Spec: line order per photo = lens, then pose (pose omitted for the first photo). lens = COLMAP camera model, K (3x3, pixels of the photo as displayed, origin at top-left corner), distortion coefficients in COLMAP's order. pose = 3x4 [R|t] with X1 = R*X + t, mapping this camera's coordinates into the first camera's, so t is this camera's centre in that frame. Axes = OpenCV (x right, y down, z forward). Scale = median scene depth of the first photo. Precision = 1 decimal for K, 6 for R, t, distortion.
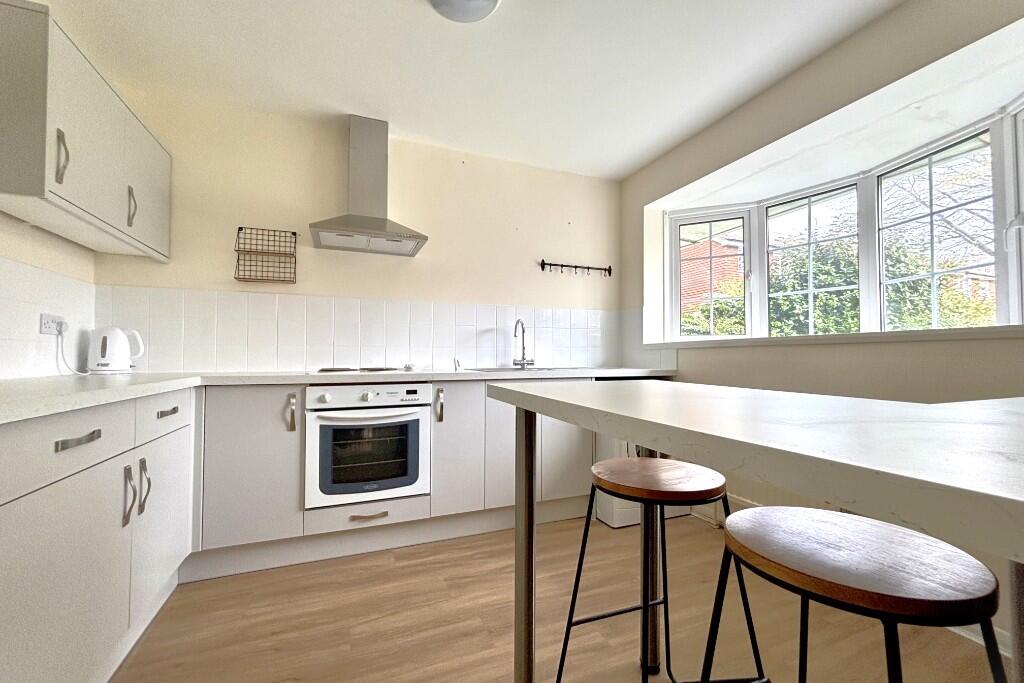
lens RADIAL K [[414.6, 0, 510.0], [0, 414.6, 346.0], [0, 0, 1]] dist [-0.000241, 0.000187]
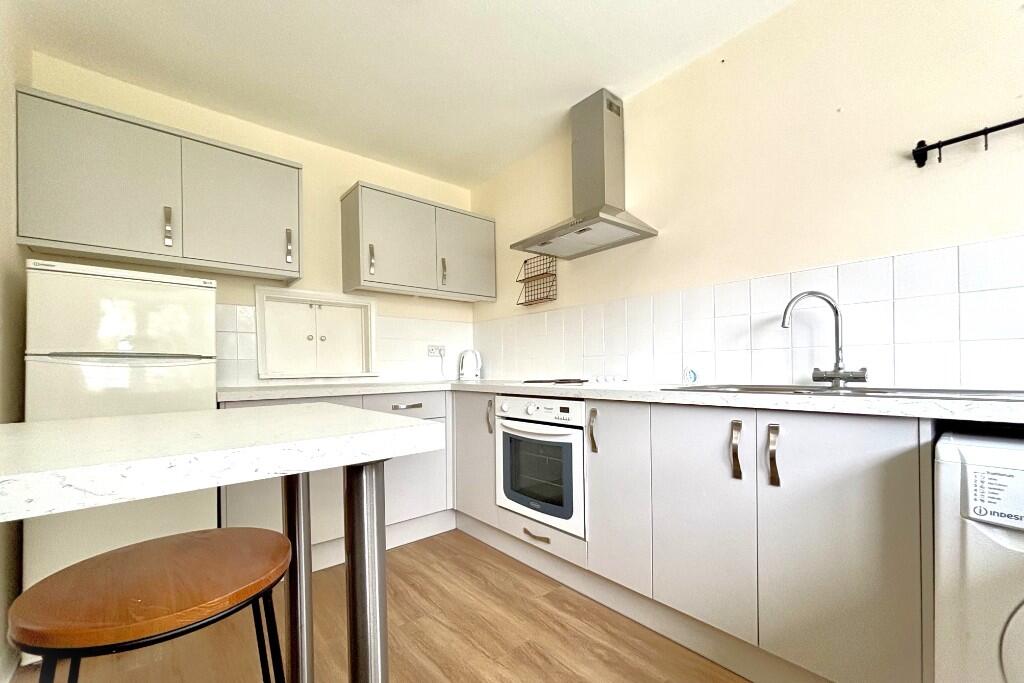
lens RADIAL K [[417.1, 0, 512.6], [0, 417.1, 368.1], [0, 0, 1]] dist [0.001876, 0.000165]
pose [[0.320861, -0.004841, -0.947114, 0.532016], [0.037460, 0.999269, 0.007583, 0.016107], [0.946385, -0.037912, 0.320808, 0.632178]]
